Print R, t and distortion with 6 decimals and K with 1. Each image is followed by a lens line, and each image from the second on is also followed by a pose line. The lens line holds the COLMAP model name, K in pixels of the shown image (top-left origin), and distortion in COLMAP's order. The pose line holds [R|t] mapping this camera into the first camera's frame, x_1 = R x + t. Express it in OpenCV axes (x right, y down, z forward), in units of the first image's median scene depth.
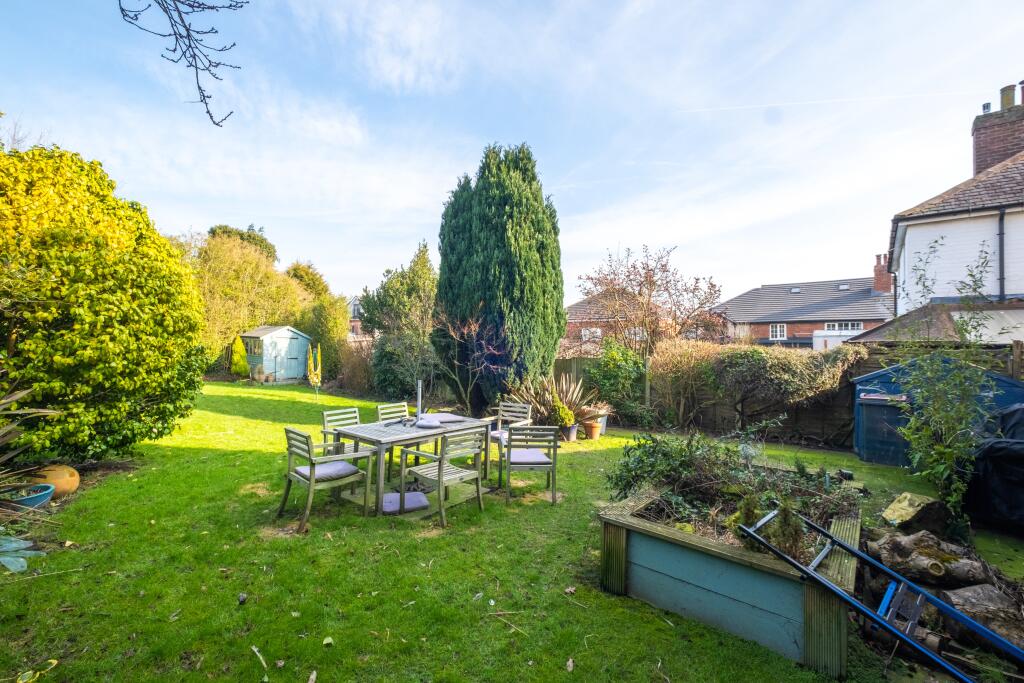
lens RADIAL K [[467.8, 0, 512.0], [0, 467.8, 333.9], [0, 0, 1]] dist [0.014925, -0.000506]
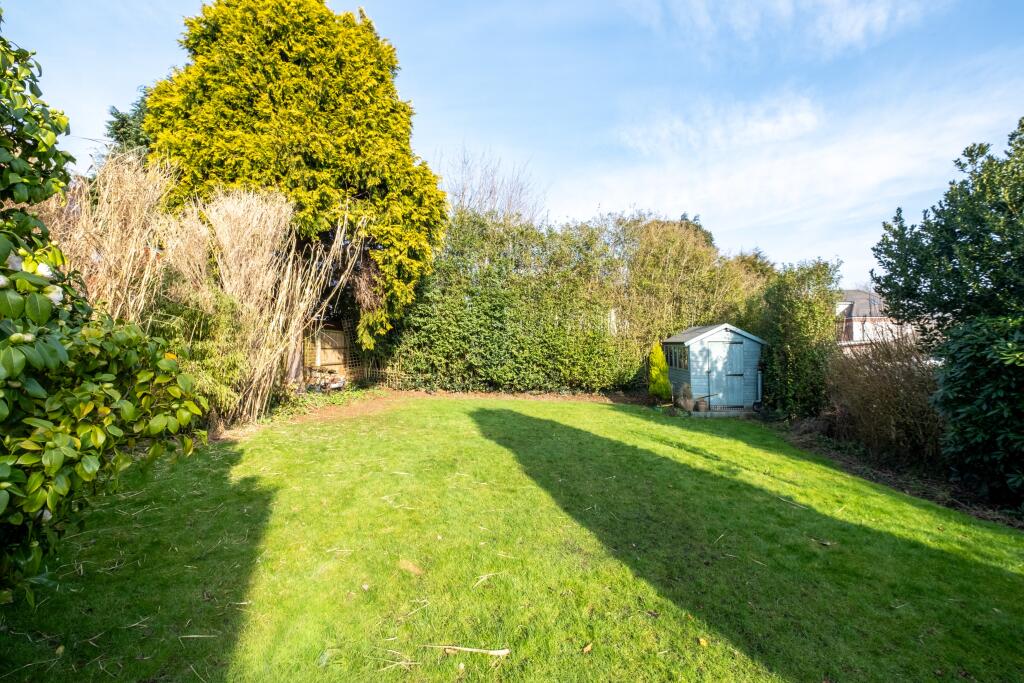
lens RADIAL K [[467.8, 0, 509.5], [0, 467.8, 334.8], [0, 0, 1]] dist [0.014925, -0.000506]
pose [[0.619562, -0.045631, -0.783620, -0.166658], [0.028140, 0.998958, -0.035921, 0.013386], [0.784443, 0.000204, 0.620201, 0.388719]]
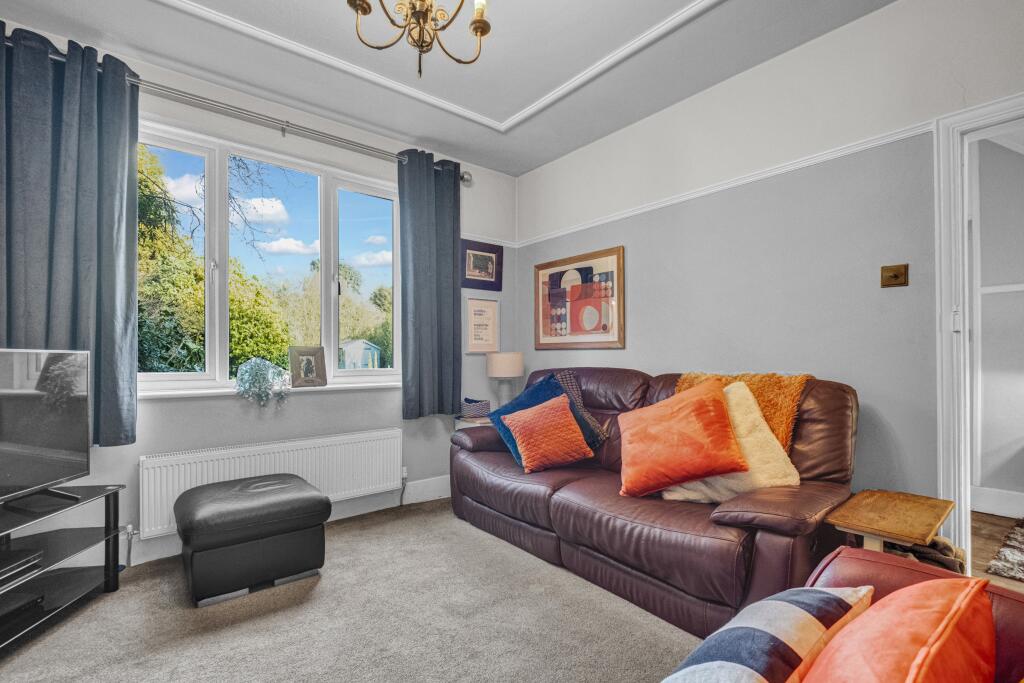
lens RADIAL K [[467.8, 0, 510.6], [0, 467.8, 348.2], [0, 0, 1]] dist [0.014925, -0.000506]
pose [[0.983184, -0.021172, -0.181389, 0.151436], [0.022948, 0.999707, 0.007697, 0.007357], [0.181173, -0.011730, 0.983381, -0.185854]]
